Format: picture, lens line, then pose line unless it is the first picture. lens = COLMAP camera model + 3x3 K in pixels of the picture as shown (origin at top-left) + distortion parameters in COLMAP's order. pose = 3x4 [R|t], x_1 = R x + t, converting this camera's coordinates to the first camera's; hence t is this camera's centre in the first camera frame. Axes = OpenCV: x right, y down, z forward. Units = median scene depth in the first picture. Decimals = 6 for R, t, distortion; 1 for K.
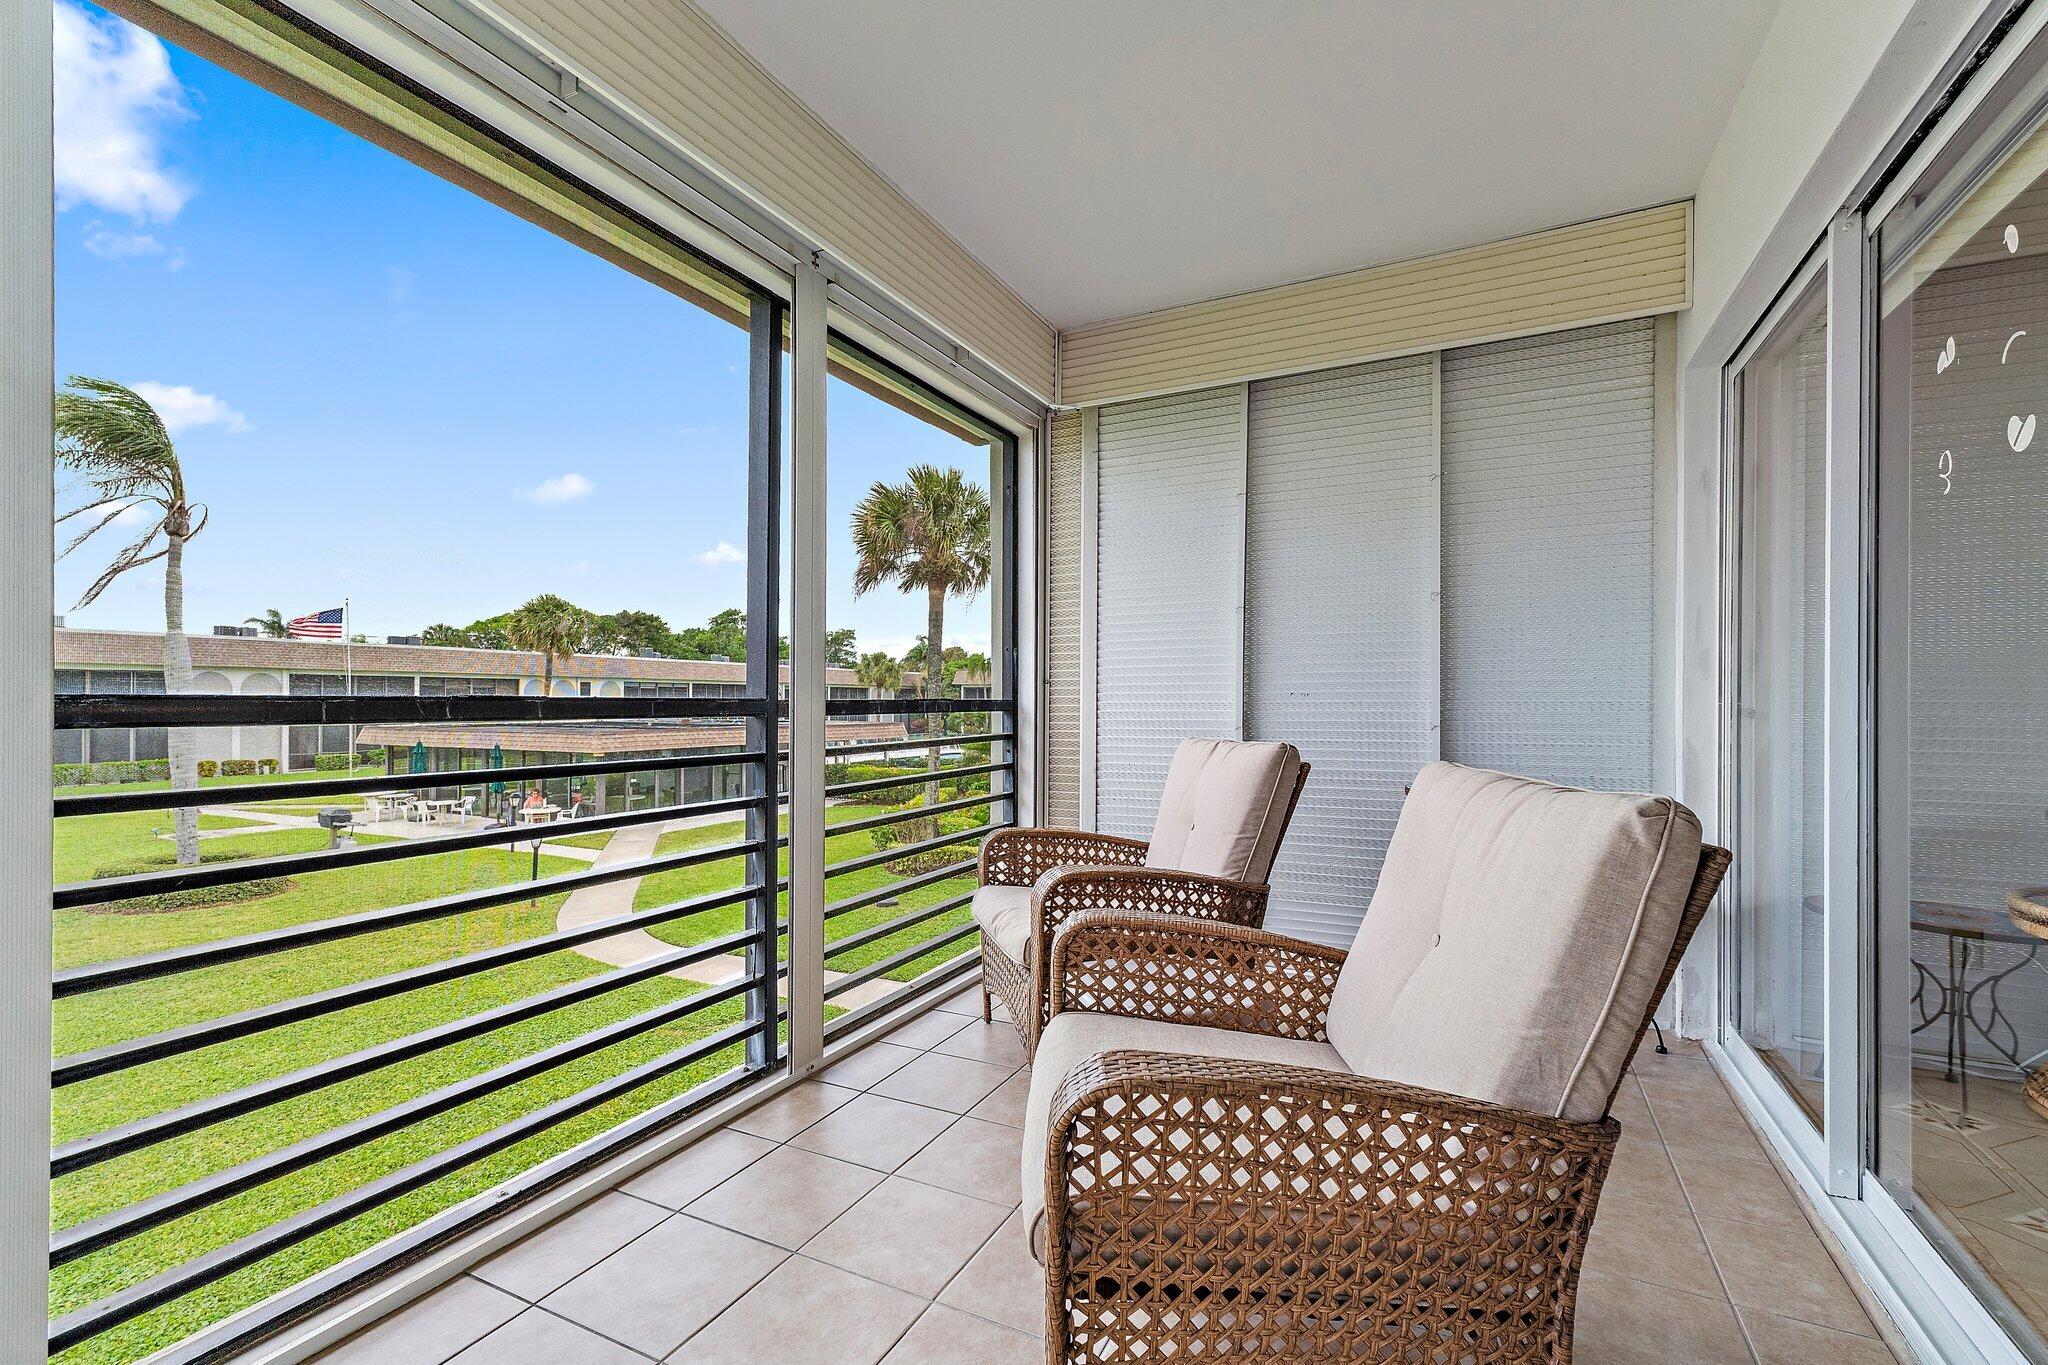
lens RADIAL K [[869.0, 0, 985.1], [0, 869.0, 701.2], [0, 0, 1]] dist [0.009122, 0.000126]
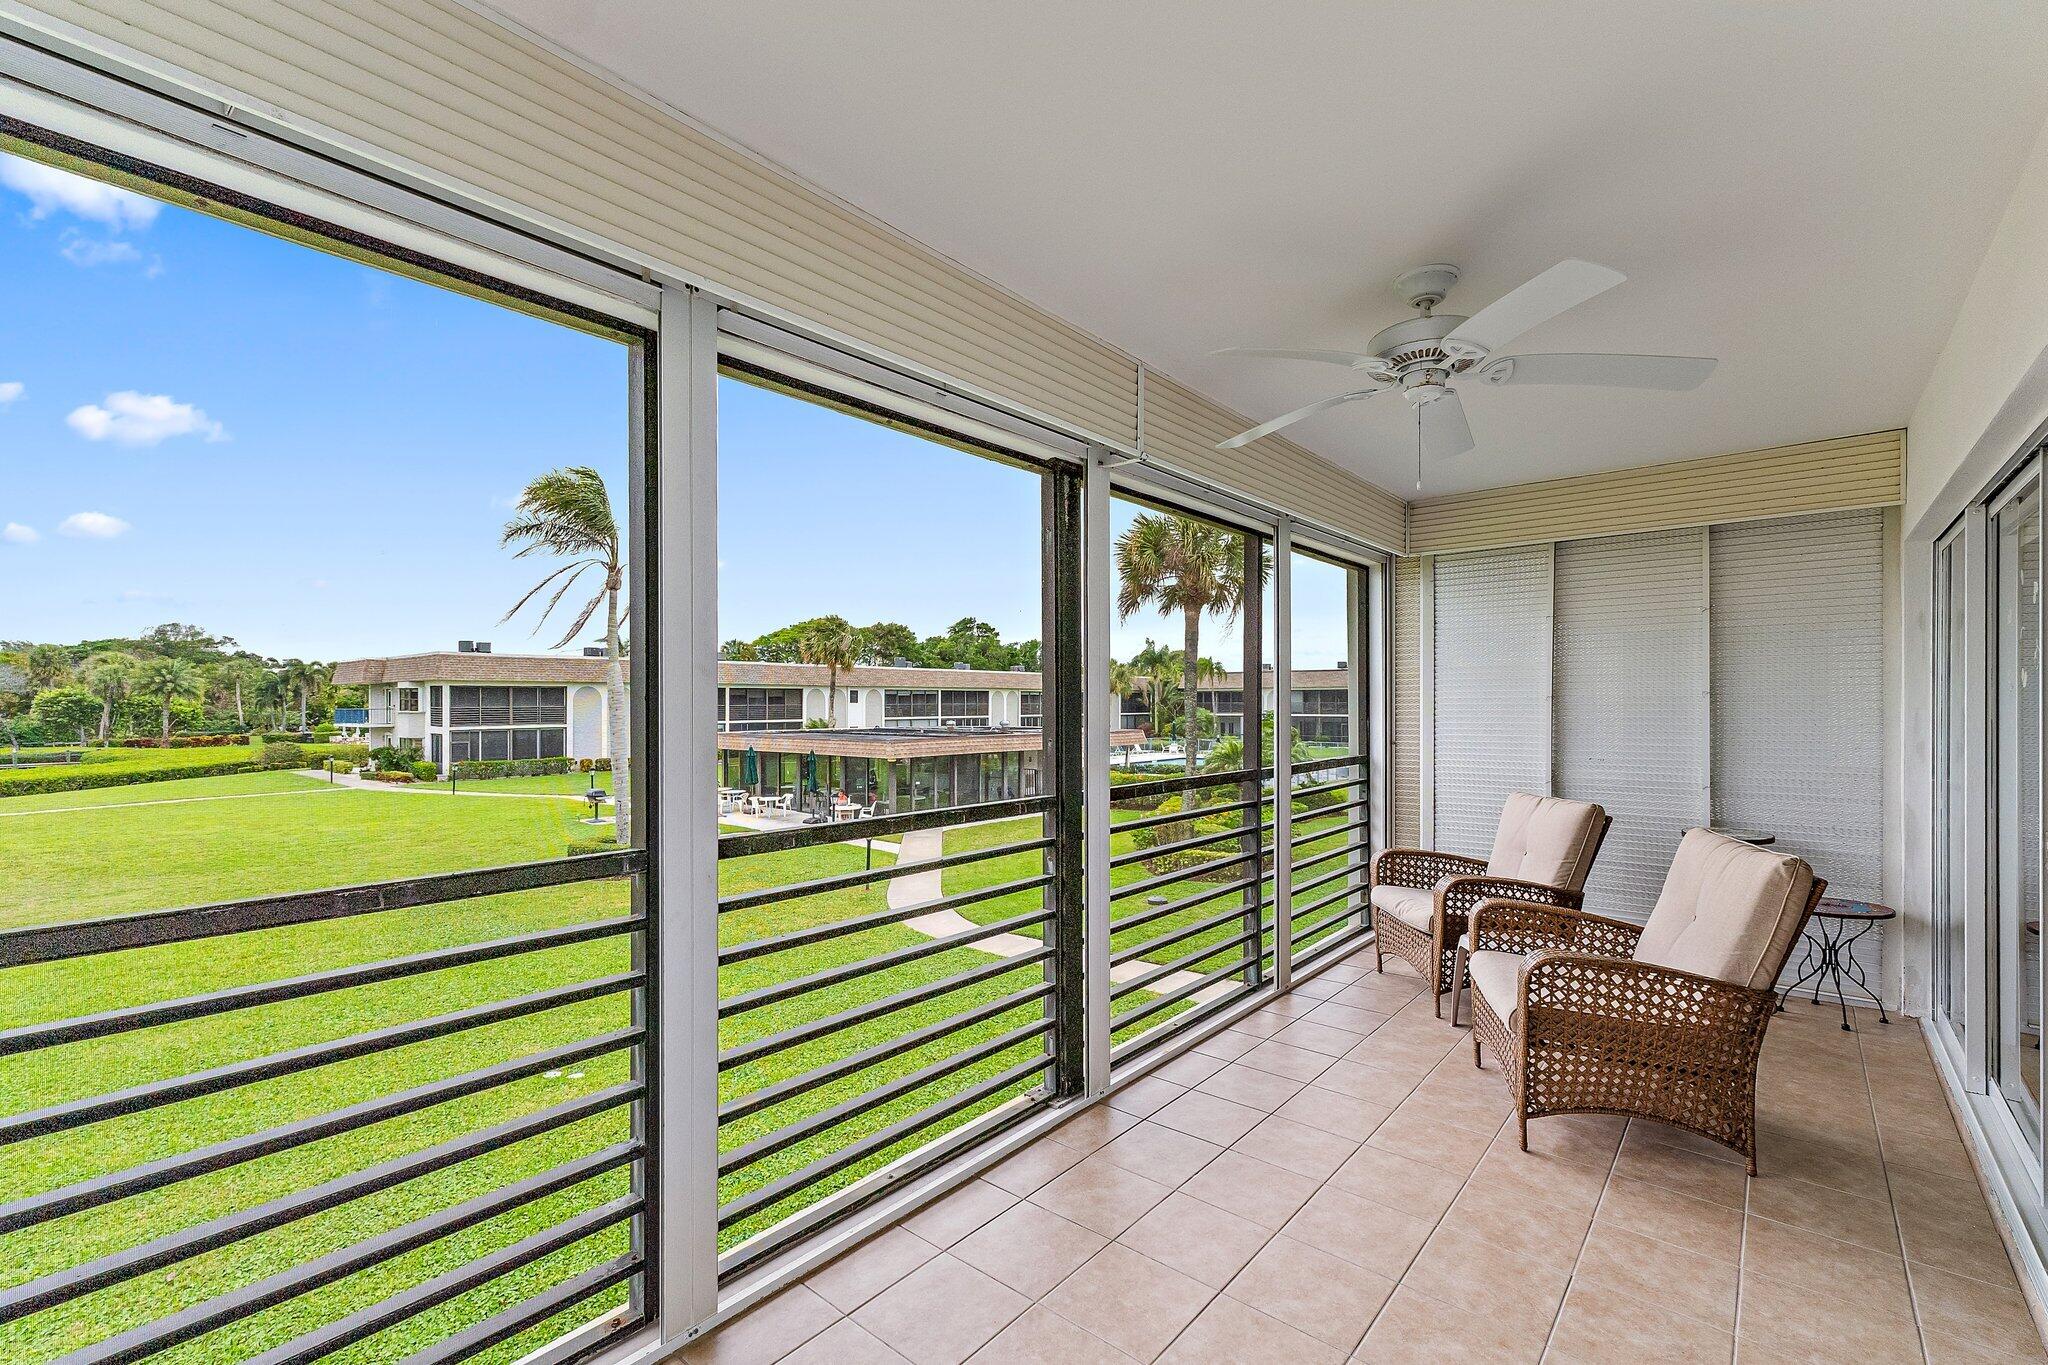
lens RADIAL K [[874.4, 0, 1022.6], [0, 874.4, 695.0], [0, 0, 1]] dist [0.007048, -0.000442]
pose [[0.979841, 0.000862, -0.199779, -0.314638], [-0.002199, 0.999977, -0.006469, -0.119957], [0.199768, 0.006778, 0.979820, -0.682746]]
